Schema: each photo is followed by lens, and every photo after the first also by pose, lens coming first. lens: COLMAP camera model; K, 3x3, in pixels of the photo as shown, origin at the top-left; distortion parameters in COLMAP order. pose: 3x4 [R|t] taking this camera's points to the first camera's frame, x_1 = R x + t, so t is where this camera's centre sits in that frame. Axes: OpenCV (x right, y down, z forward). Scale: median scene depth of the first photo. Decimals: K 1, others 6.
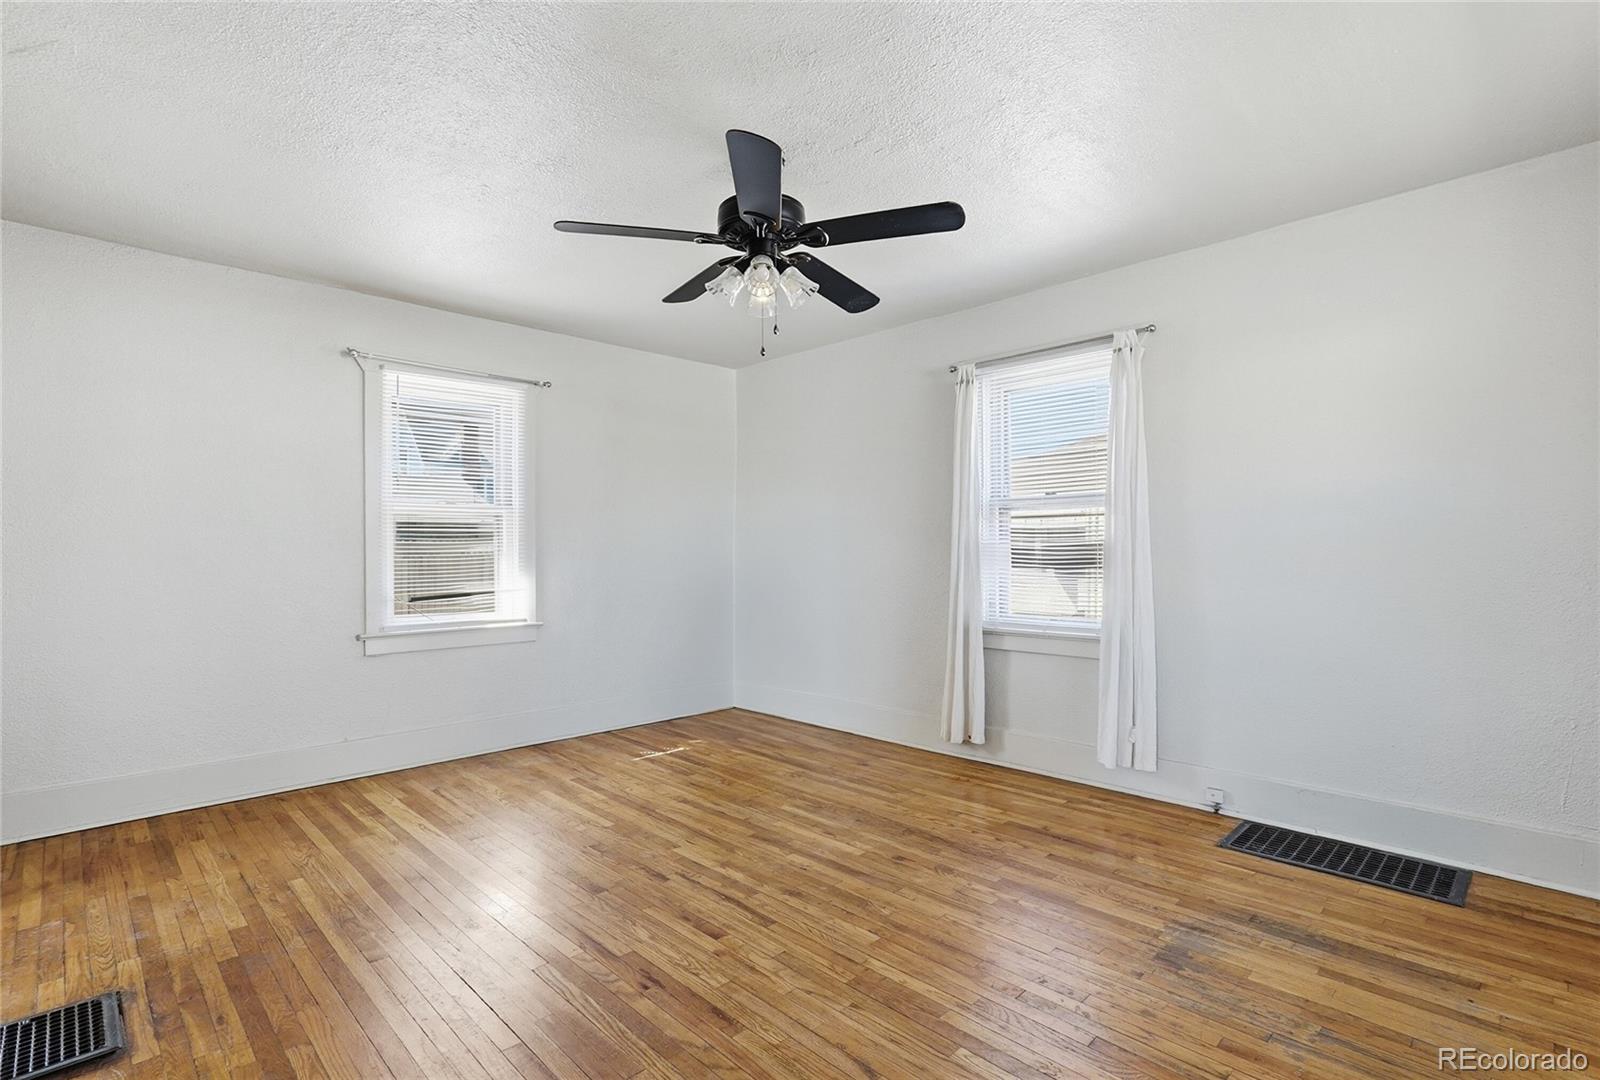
lens RADIAL K [[761.5, 0, 794.9], [0, 761.5, 555.3], [0, 0, 1]] dist [-0.010456, 0.000344]
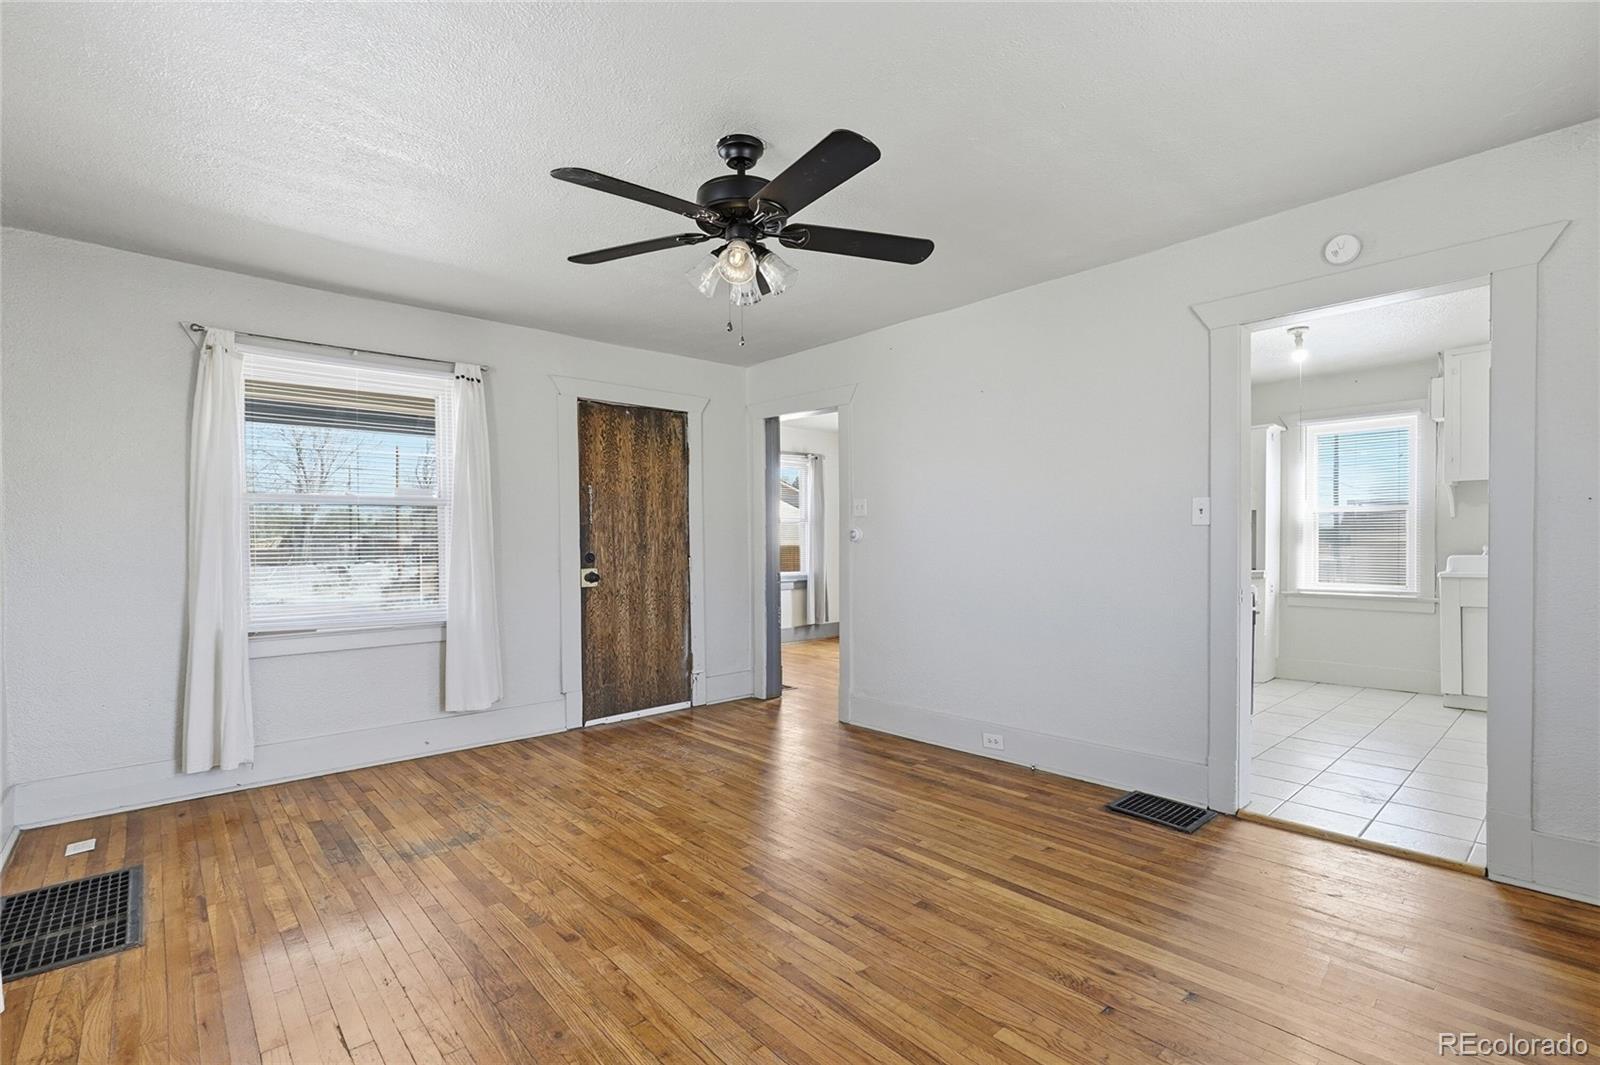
lens RADIAL K [[746.9, 0, 801.2], [0, 746.9, 547.7], [0, 0, 1]] dist [-0.014212, 0.008554]
pose [[-0.998842, 0.011265, 0.046776, -0.132106], [0.012006, 0.999806, 0.015598, -0.015141], [-0.046592, 0.016142, -0.998784, 1.623527]]
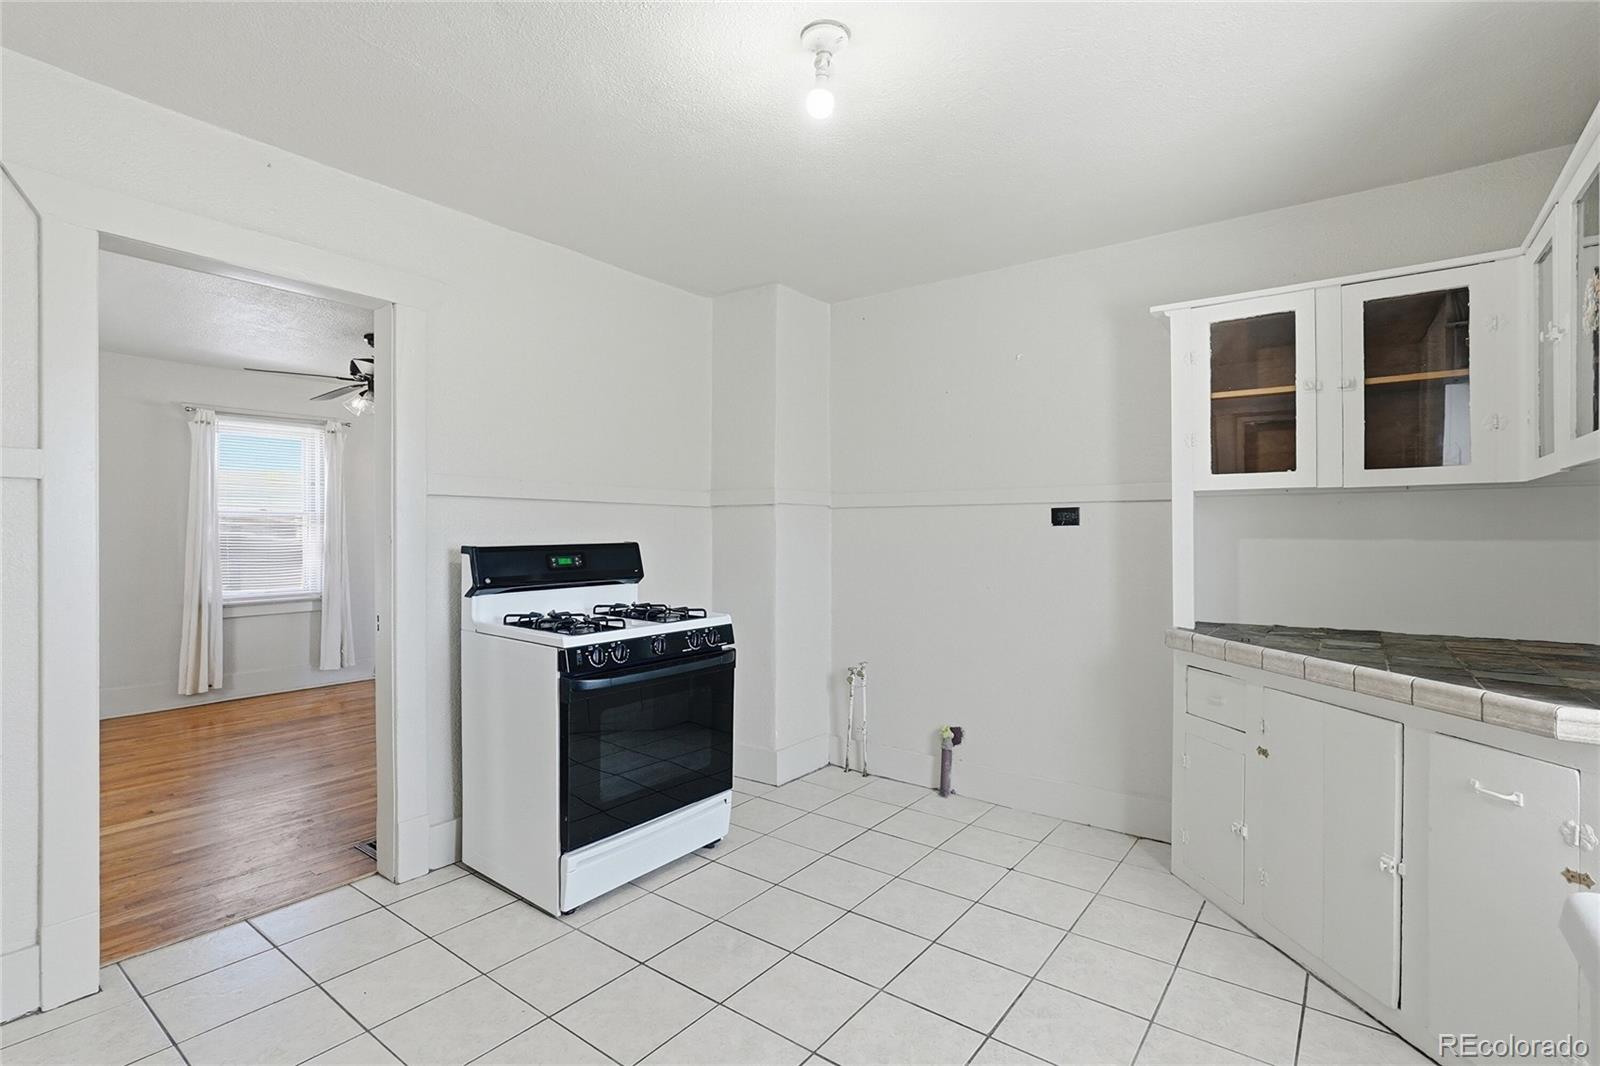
lens RADIAL K [[746.9, 0, 809.7], [0, 746.9, 518.9], [0, 0, 1]] dist [-0.014212, 0.008554]
pose [[-0.153775, 0.024144, 0.987811, -1.620196], [0.007598, 0.999701, -0.023252, -0.024235], [-0.988077, 0.003930, -0.153912, 0.199545]]
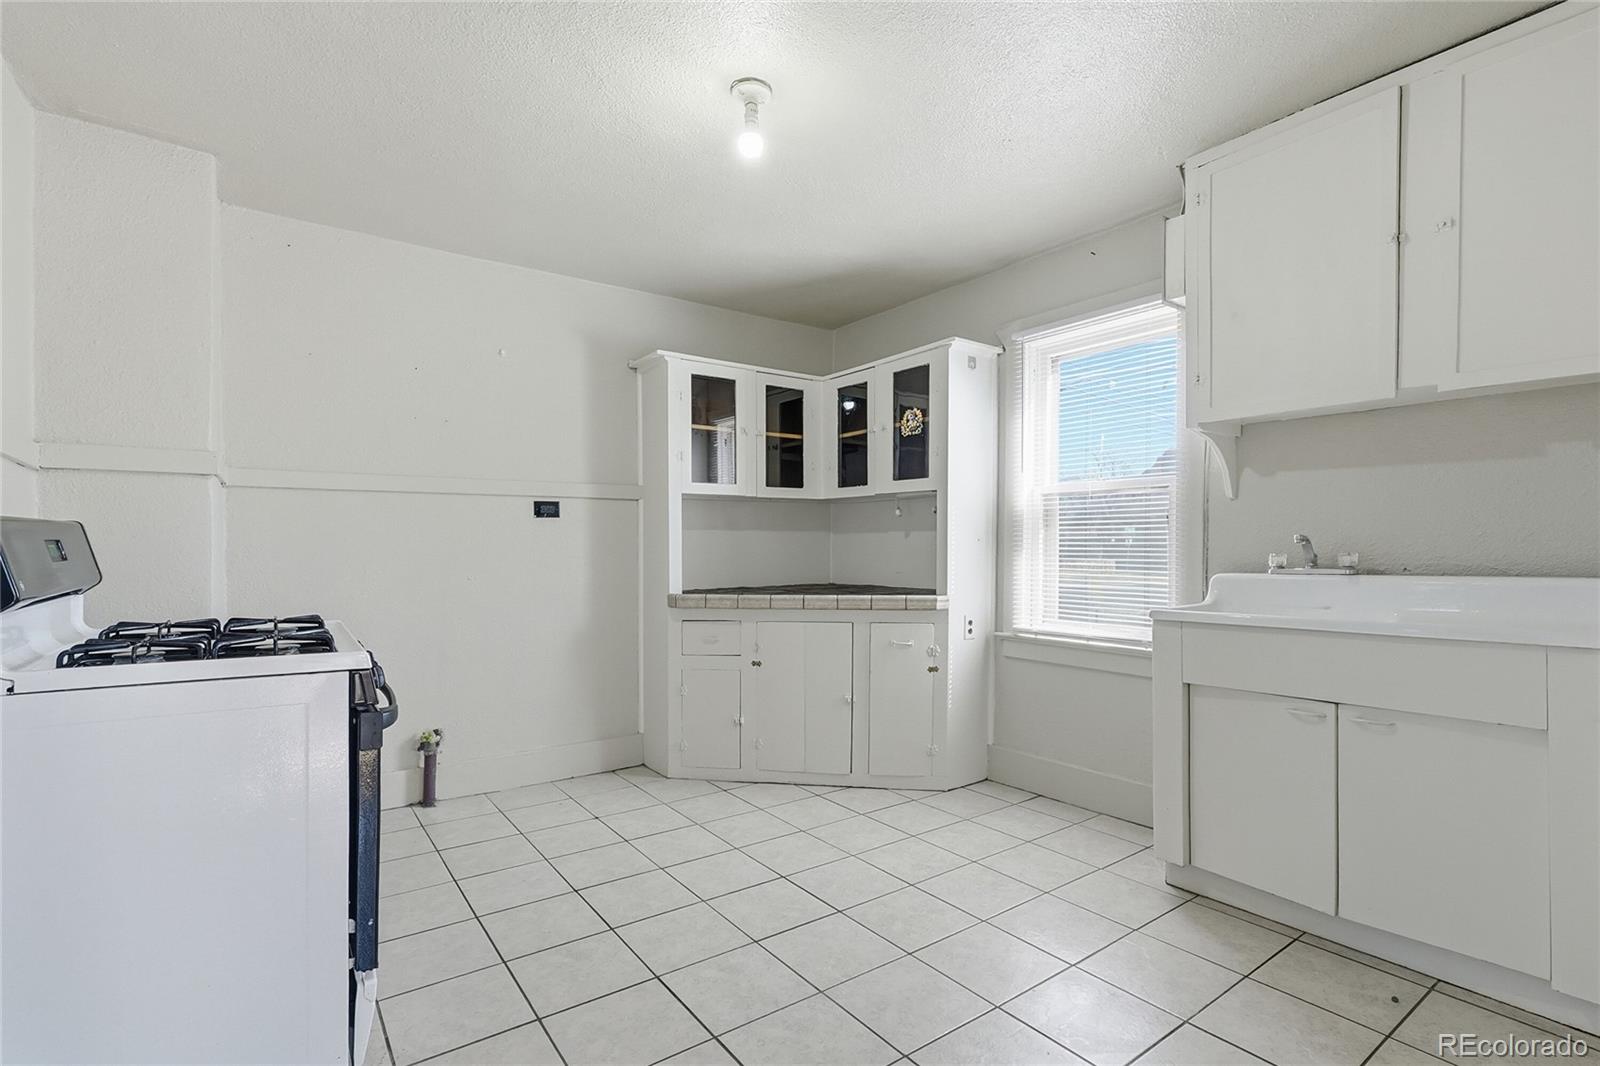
lens RADIAL K [[746.9, 0, 789.2], [0, 746.9, 545.5], [0, 0, 1]] dist [-0.014212, 0.008554]
pose [[-0.986109, 0.009456, 0.165831, -1.194001], [0.010141, 0.999943, 0.003282, 0.007751], [-0.165790, 0.004918, -0.986149, 0.775054]]
